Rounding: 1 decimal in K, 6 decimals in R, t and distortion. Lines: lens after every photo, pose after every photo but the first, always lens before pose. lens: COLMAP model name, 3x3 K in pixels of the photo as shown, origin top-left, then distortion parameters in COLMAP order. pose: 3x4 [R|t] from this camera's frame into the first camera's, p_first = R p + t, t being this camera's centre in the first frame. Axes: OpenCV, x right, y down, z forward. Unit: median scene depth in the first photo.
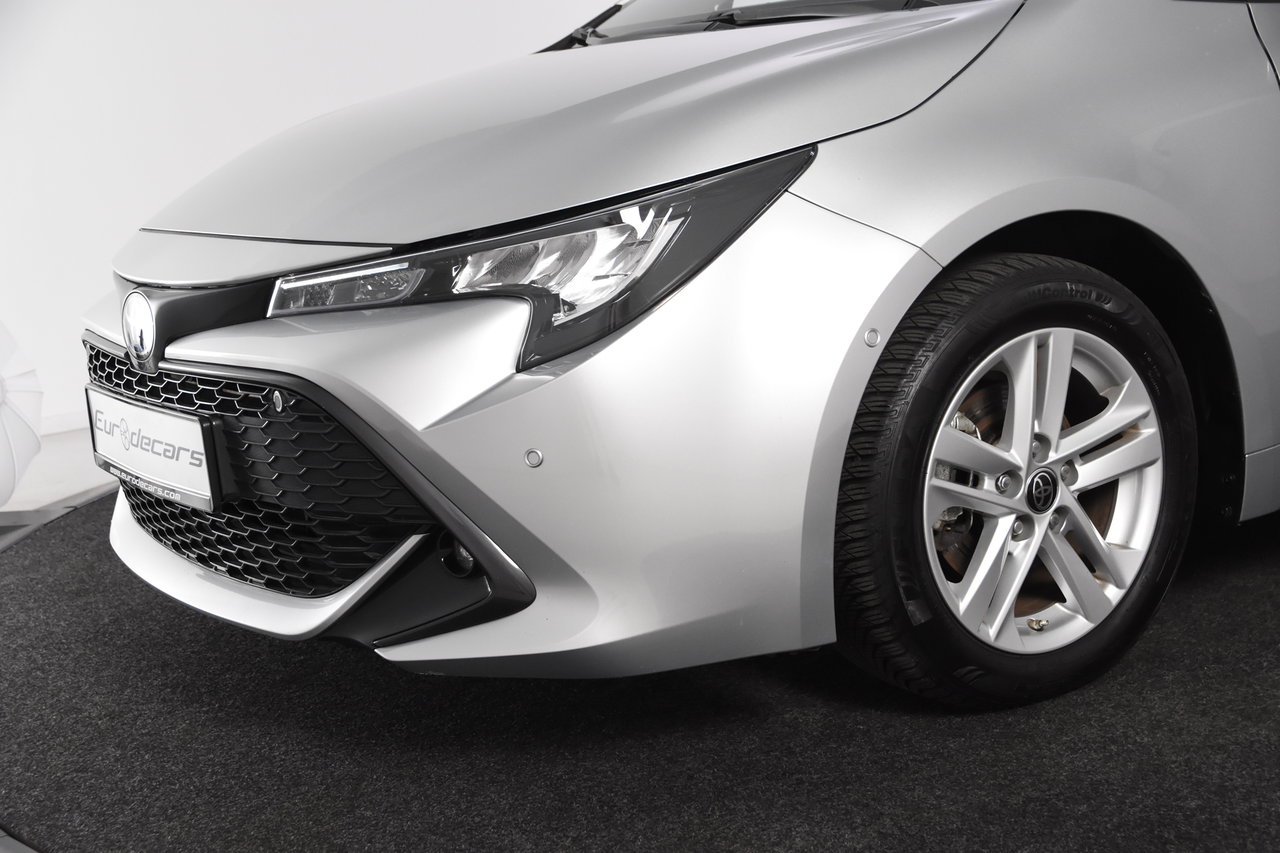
lens RADIAL K [[1949.6, 0, 641.4], [0, 1949.6, 420.9], [0, 0, 1]] dist [0.052699, 0.000000]
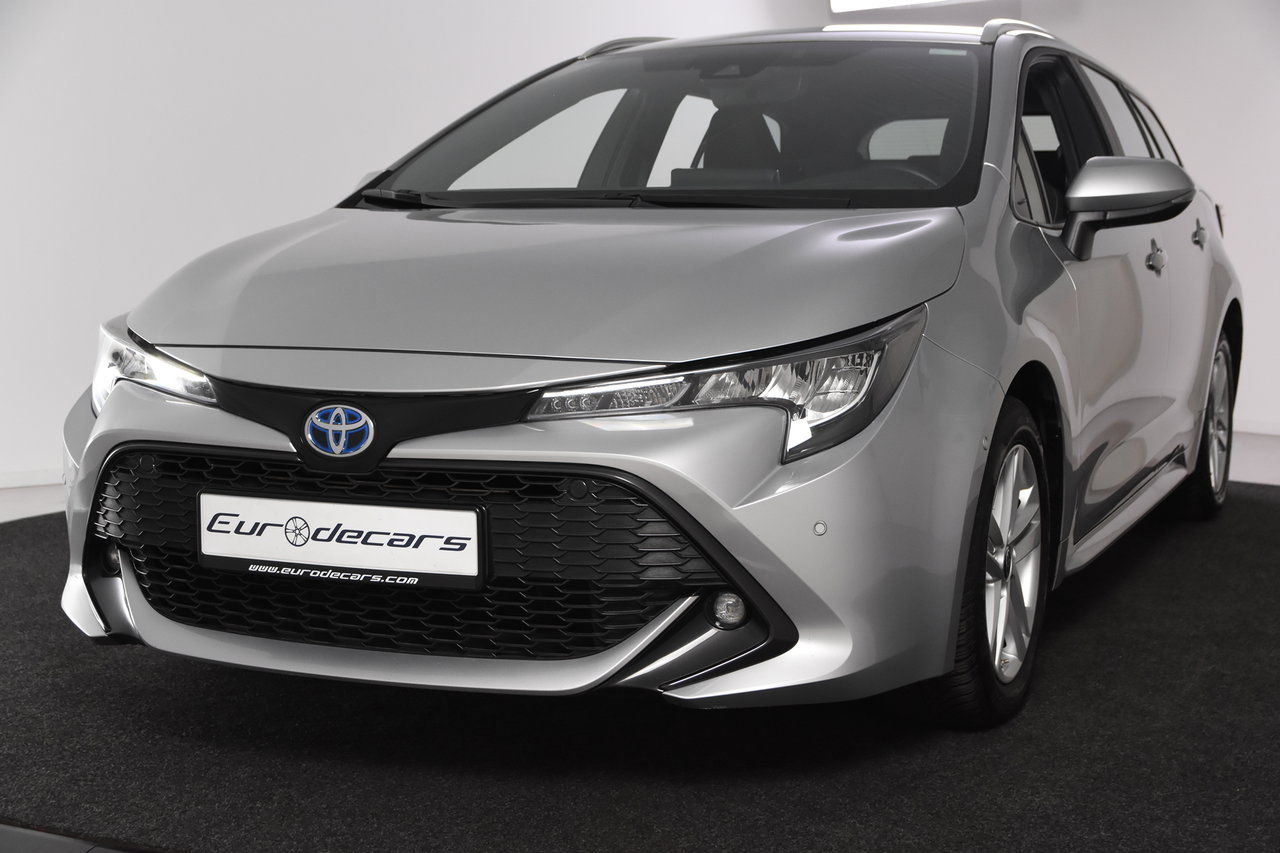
lens RADIAL K [[2176.3, 0, 639.6], [0, 2176.3, 431.4], [0, 0, 1]] dist [-0.046032, 0.000000]
pose [[0.831711, 0.024348, 0.554675, -0.868105], [0.030680, 0.995496, -0.089701, 0.073406], [-0.554361, 0.091623, 0.827218, -0.127654]]
